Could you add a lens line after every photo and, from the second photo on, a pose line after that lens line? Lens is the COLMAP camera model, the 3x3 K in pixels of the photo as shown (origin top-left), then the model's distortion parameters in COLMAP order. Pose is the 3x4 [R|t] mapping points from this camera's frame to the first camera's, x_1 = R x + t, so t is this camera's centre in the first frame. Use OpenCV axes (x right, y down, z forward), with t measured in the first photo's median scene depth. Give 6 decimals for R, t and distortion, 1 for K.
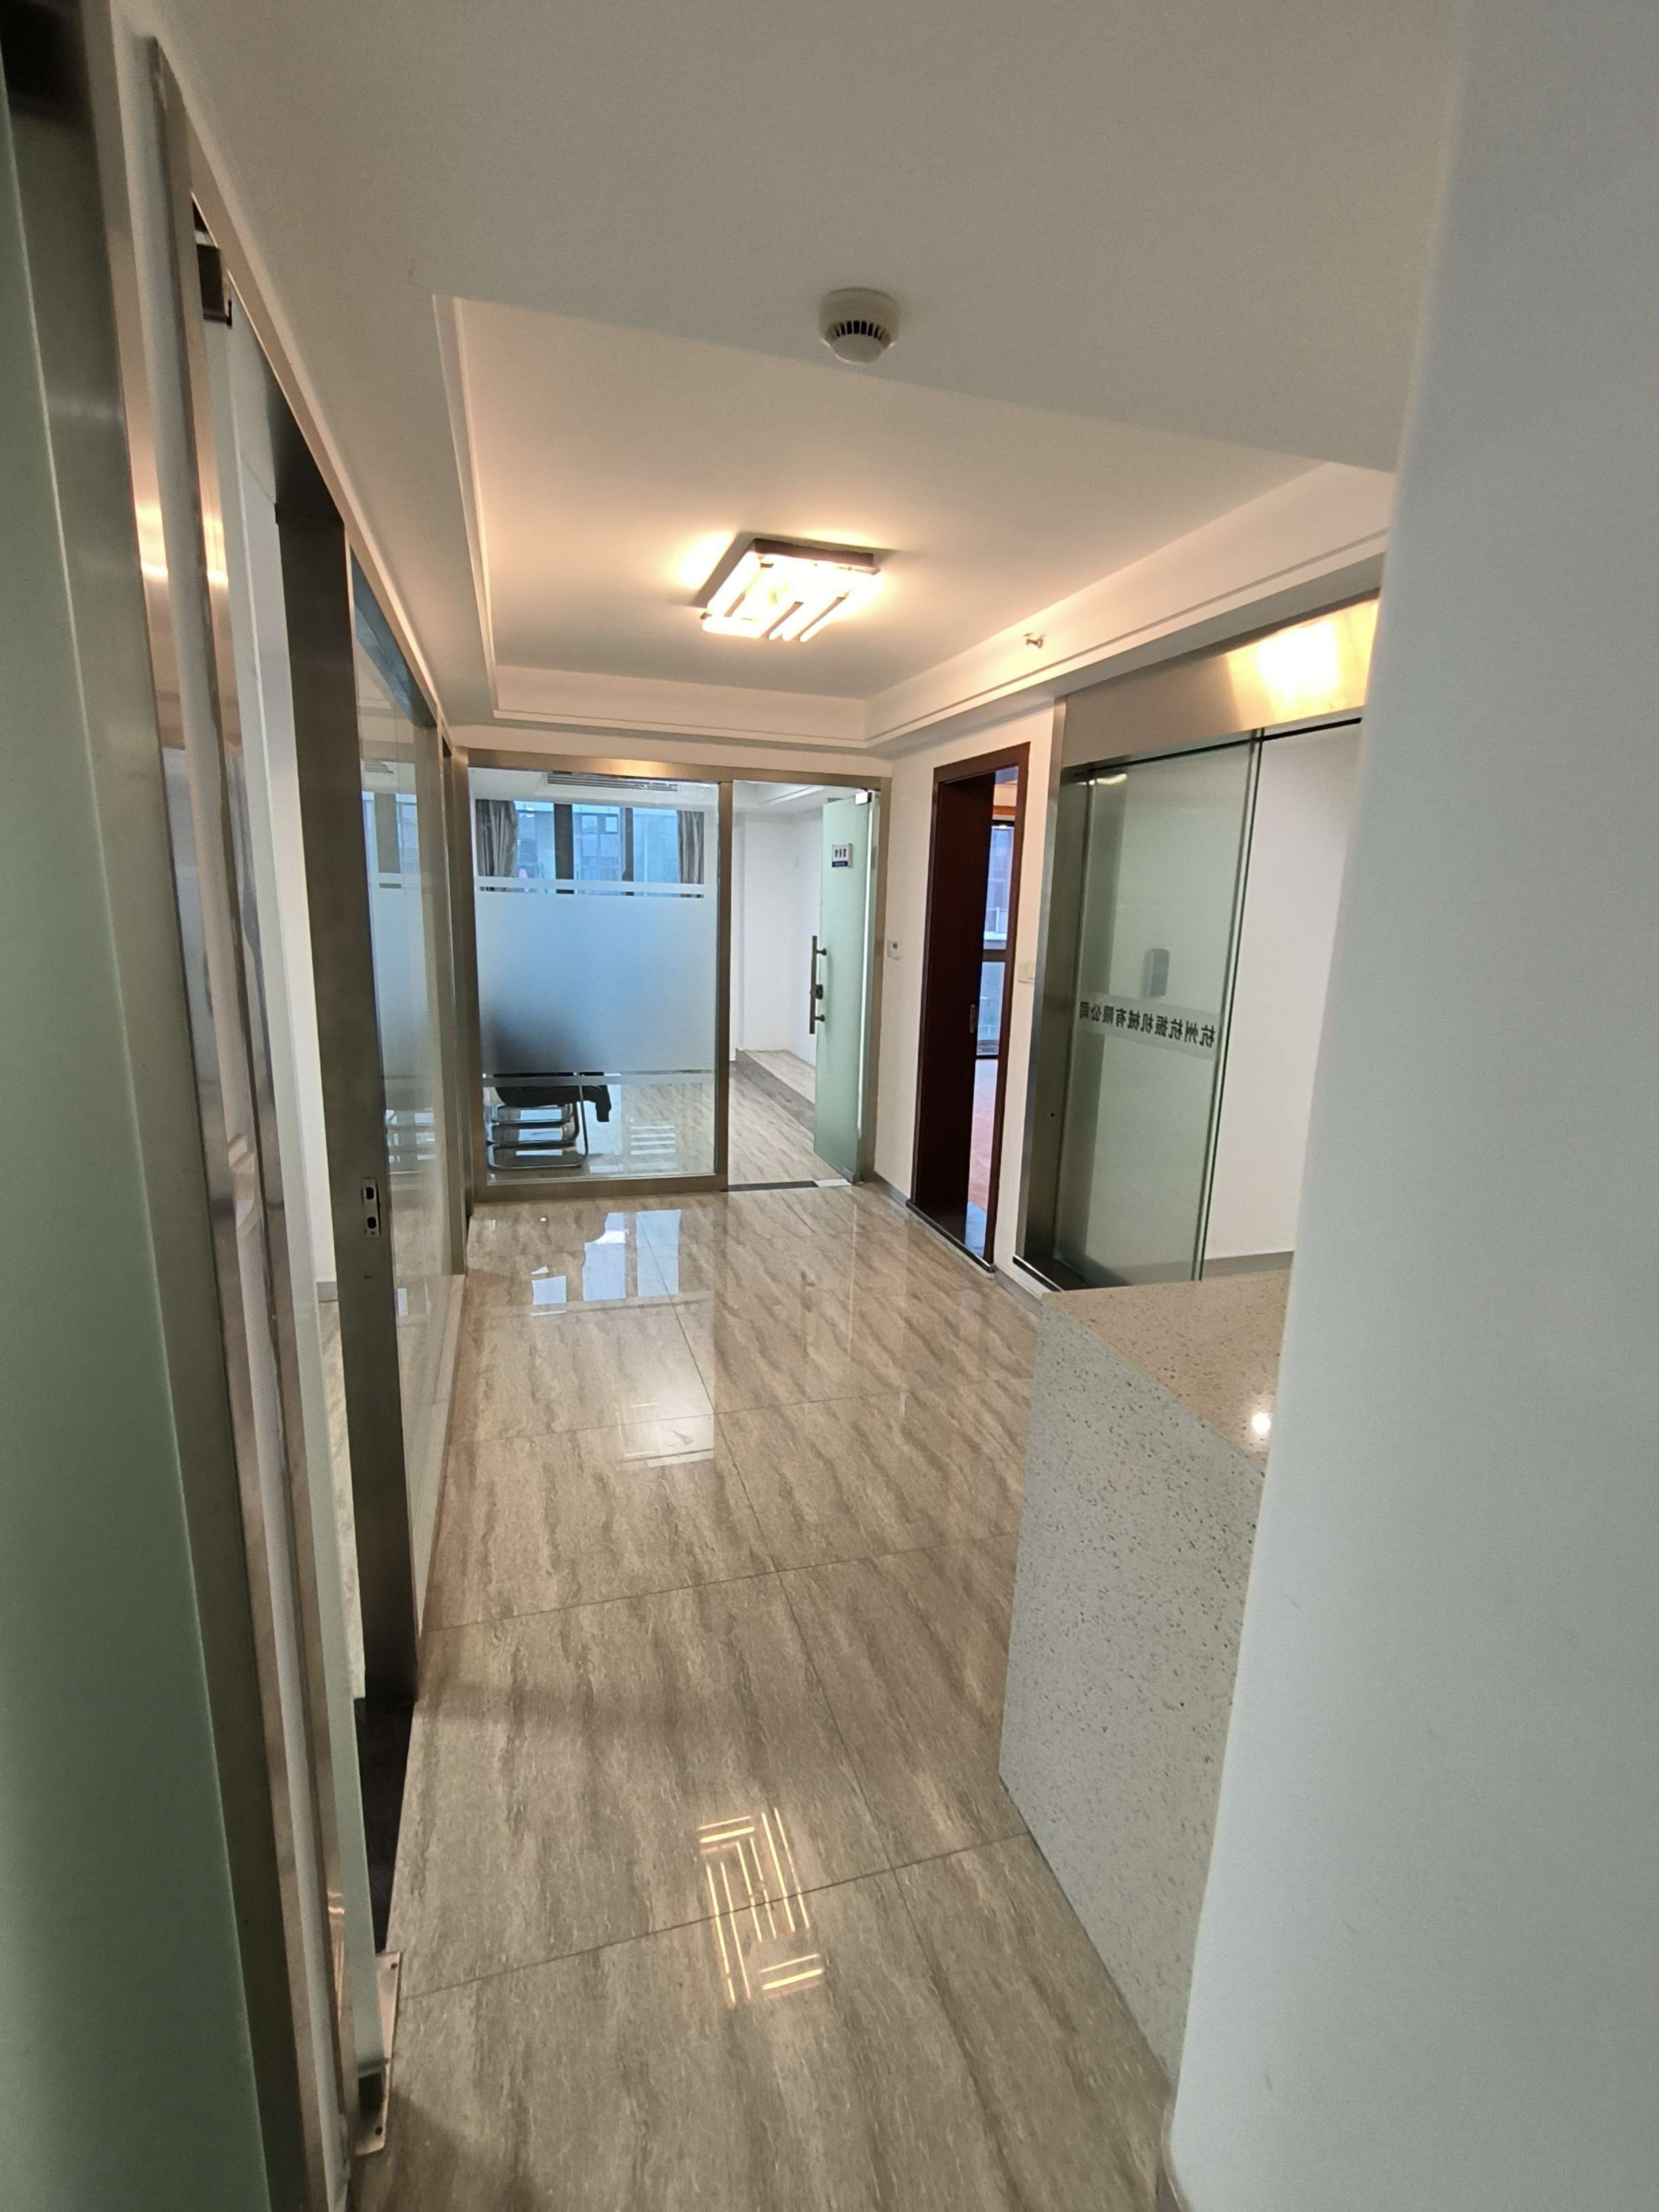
lens RADIAL K [[1022.9, 0, 828.5], [0, 1022.9, 1112.4], [0, 0, 1]] dist [0.010672, -0.000153]
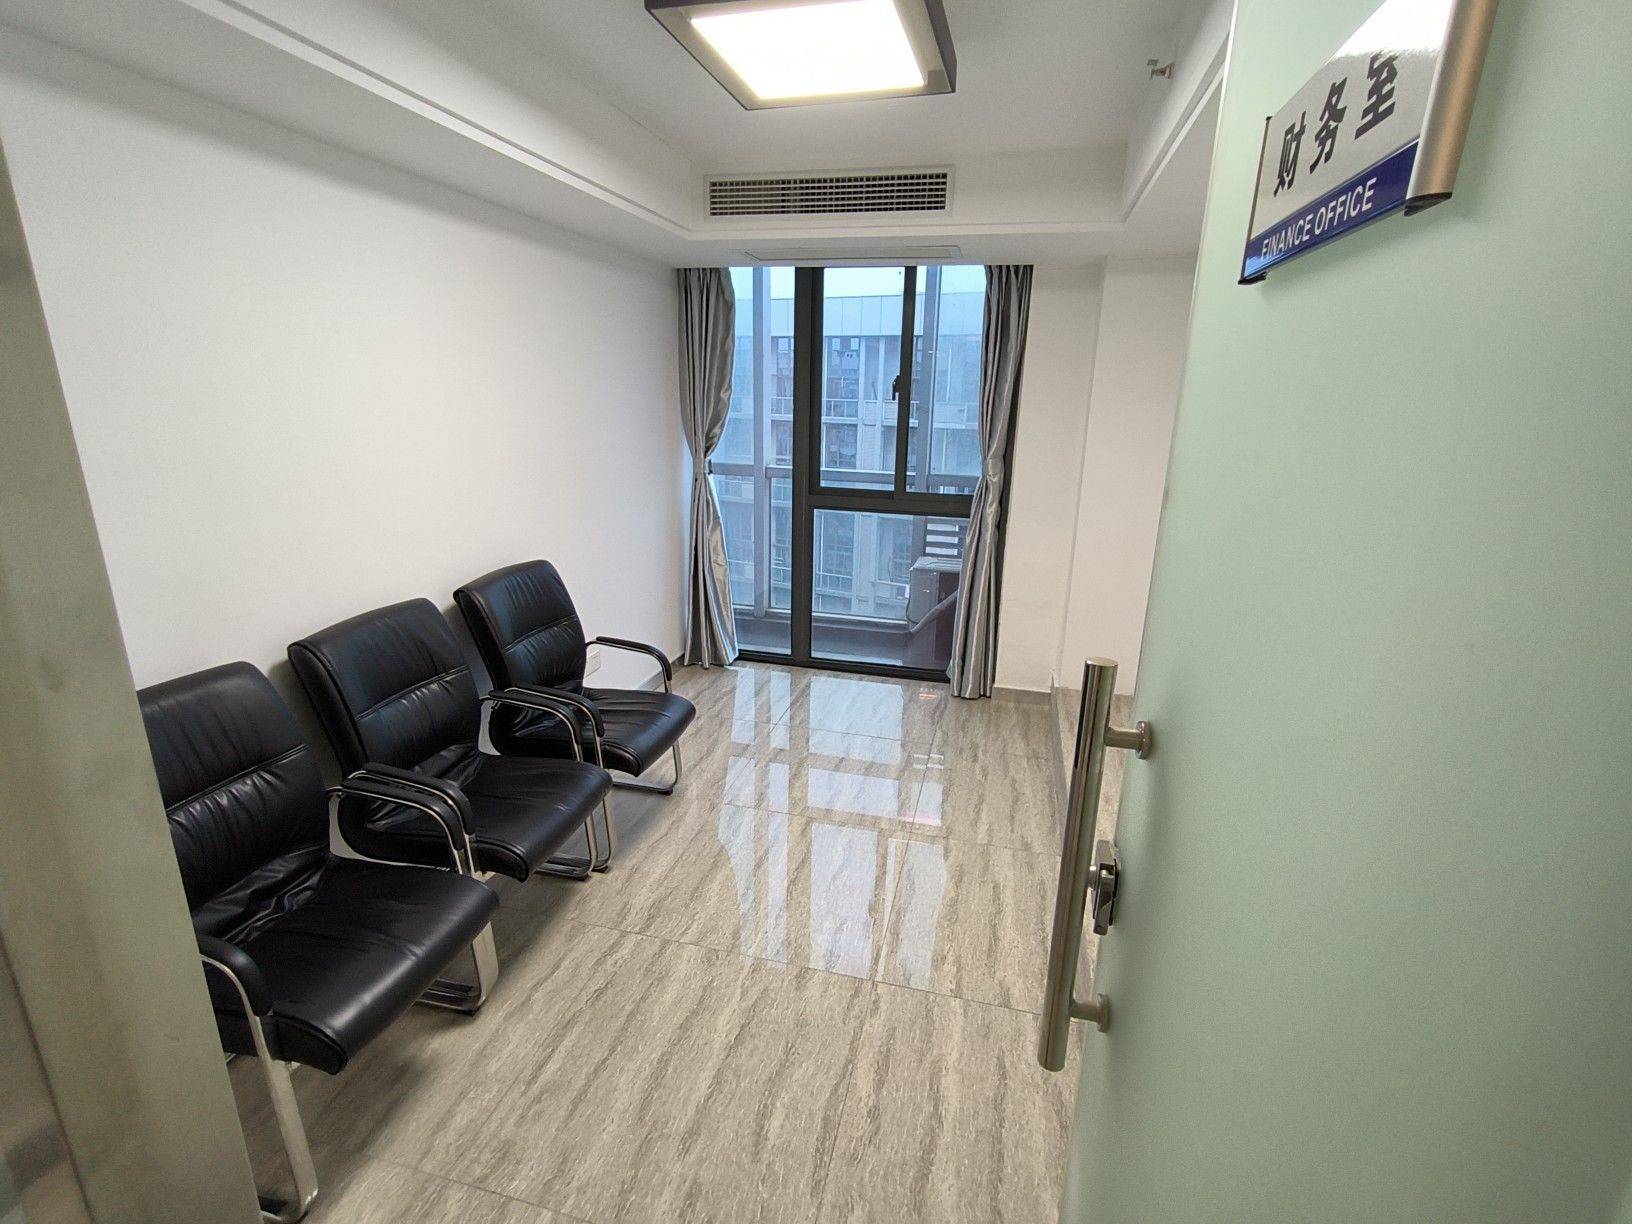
lens RADIAL K [[754.7, 0, 819.7], [0, 754.7, 609.0], [0, 0, 1]] dist [0.010672, -0.000153]
pose [[0.855218, 0.129077, -0.501937, 0.012195], [-0.097119, 0.991247, 0.089432, -0.188737], [0.509087, -0.027736, 0.860268, 0.833249]]
